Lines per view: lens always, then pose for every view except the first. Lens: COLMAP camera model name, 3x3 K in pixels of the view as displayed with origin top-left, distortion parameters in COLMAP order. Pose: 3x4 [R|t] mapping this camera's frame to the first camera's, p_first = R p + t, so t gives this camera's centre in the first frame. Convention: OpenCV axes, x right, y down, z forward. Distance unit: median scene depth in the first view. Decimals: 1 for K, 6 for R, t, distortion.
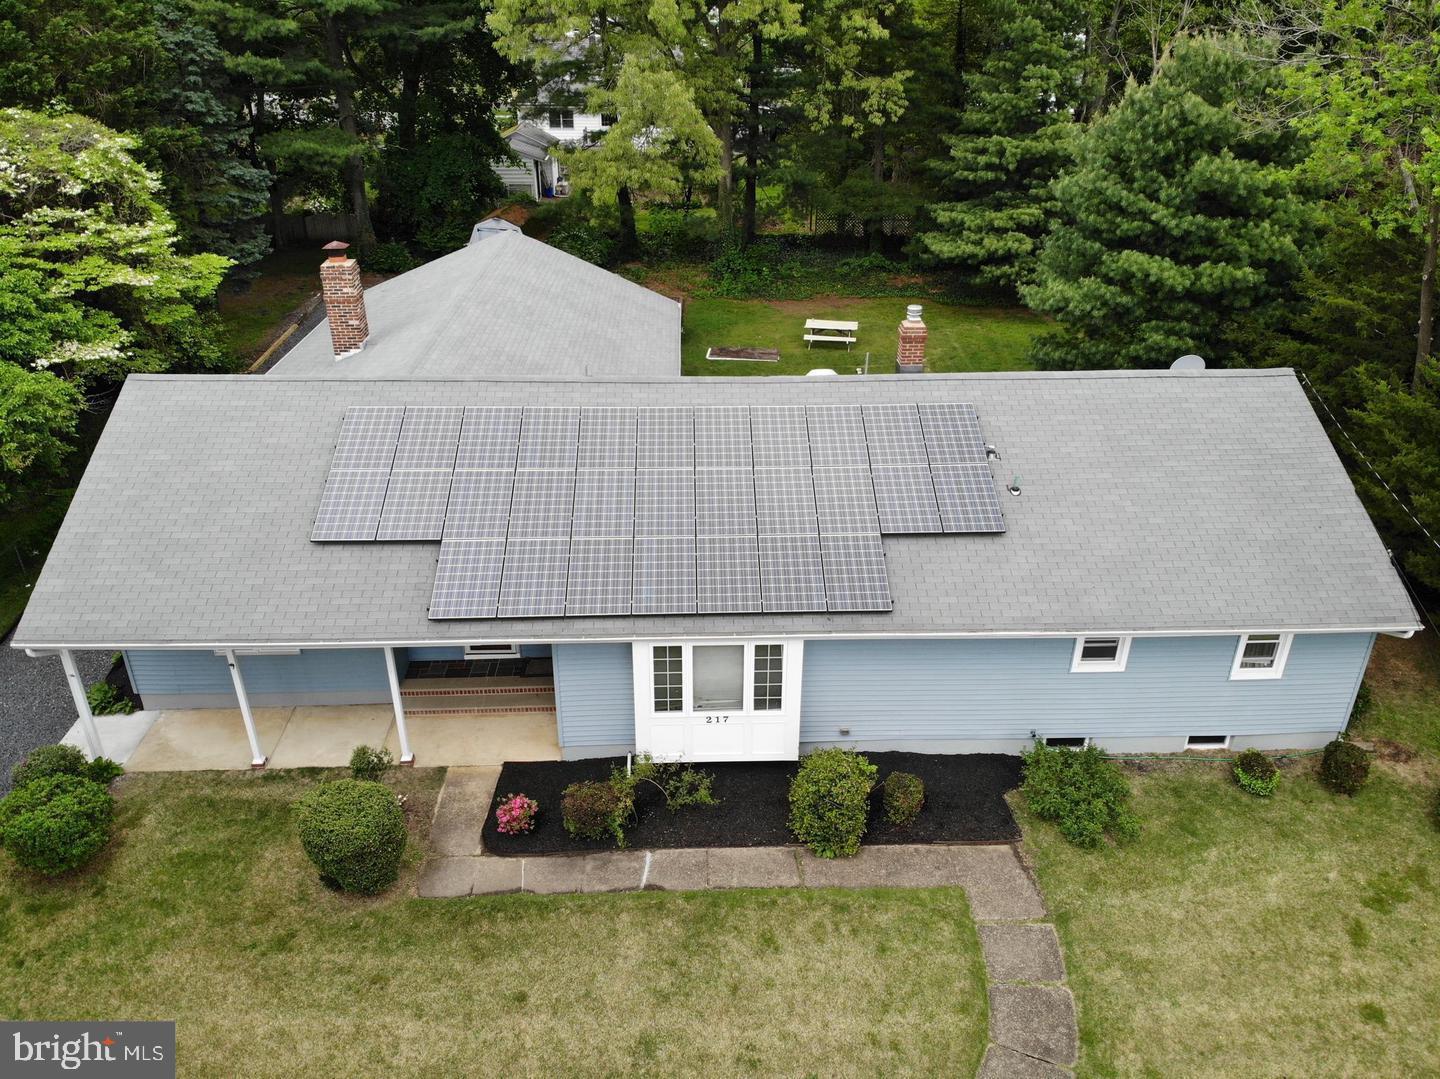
lens RADIAL K [[1070.9, 0, 739.7], [0, 1070.9, 538.4], [0, 0, 1]] dist [0.091192, -0.221911]
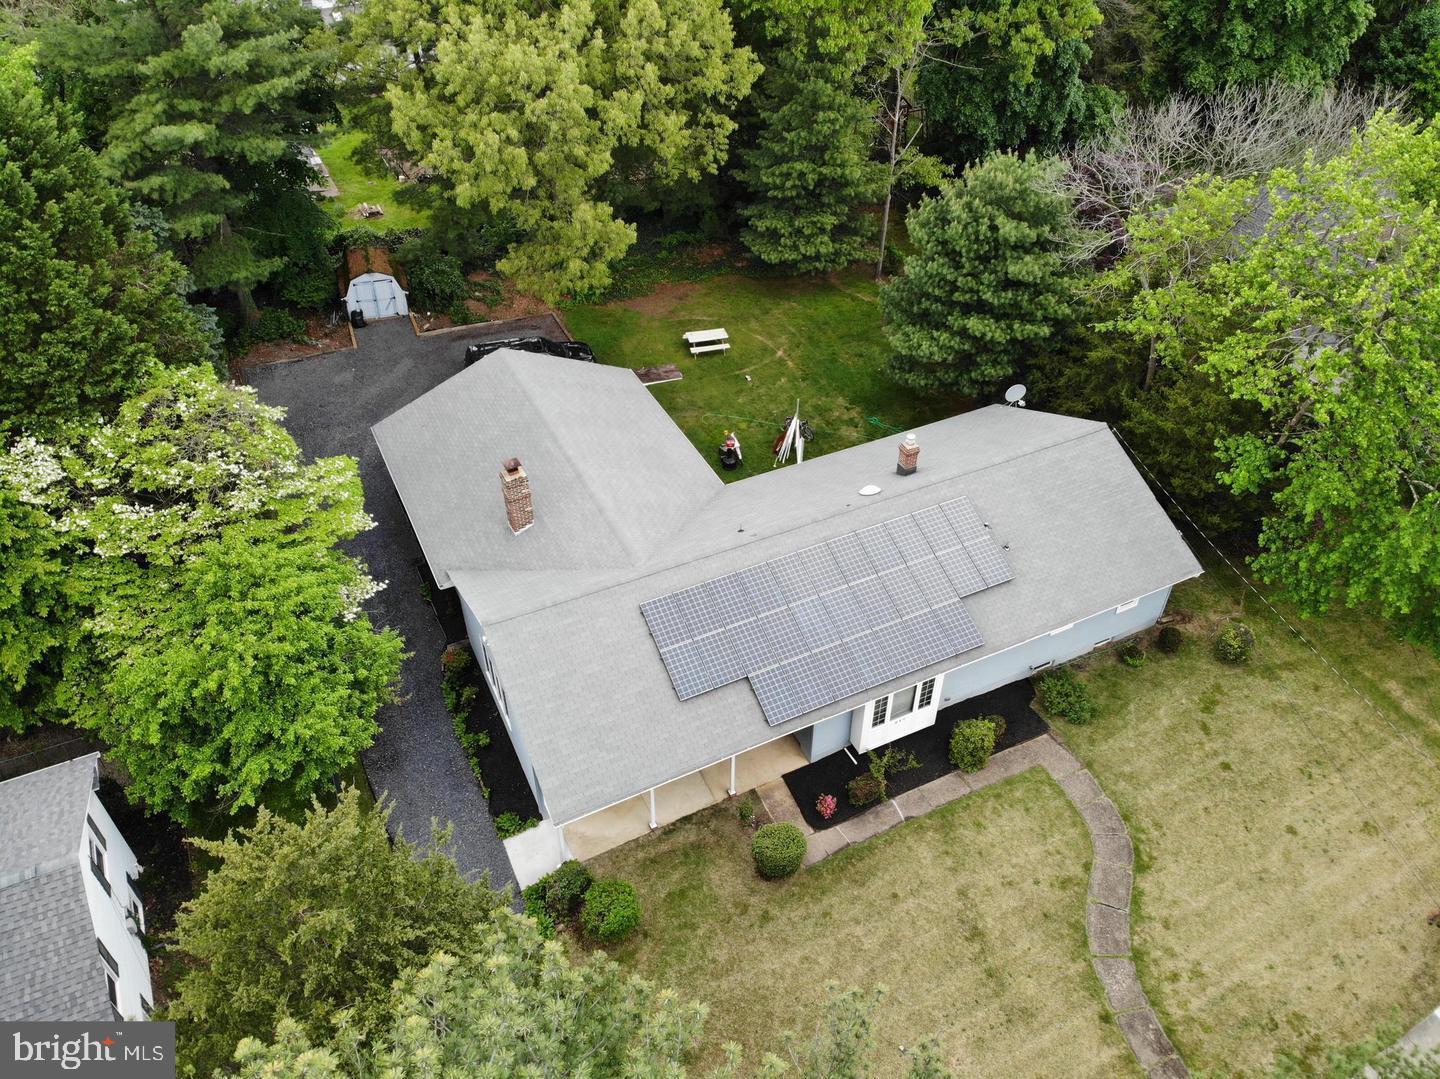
lens RADIAL K [[1070.9, 0, 739.7], [0, 1070.9, 538.4], [0, 0, 1]] dist [0.091192, -0.221911]
pose [[0.909772, -0.266962, 0.317879, -0.748407], [0.184363, 0.945957, 0.266788, -0.645223], [-0.371922, -0.184111, 0.909823, -0.491904]]
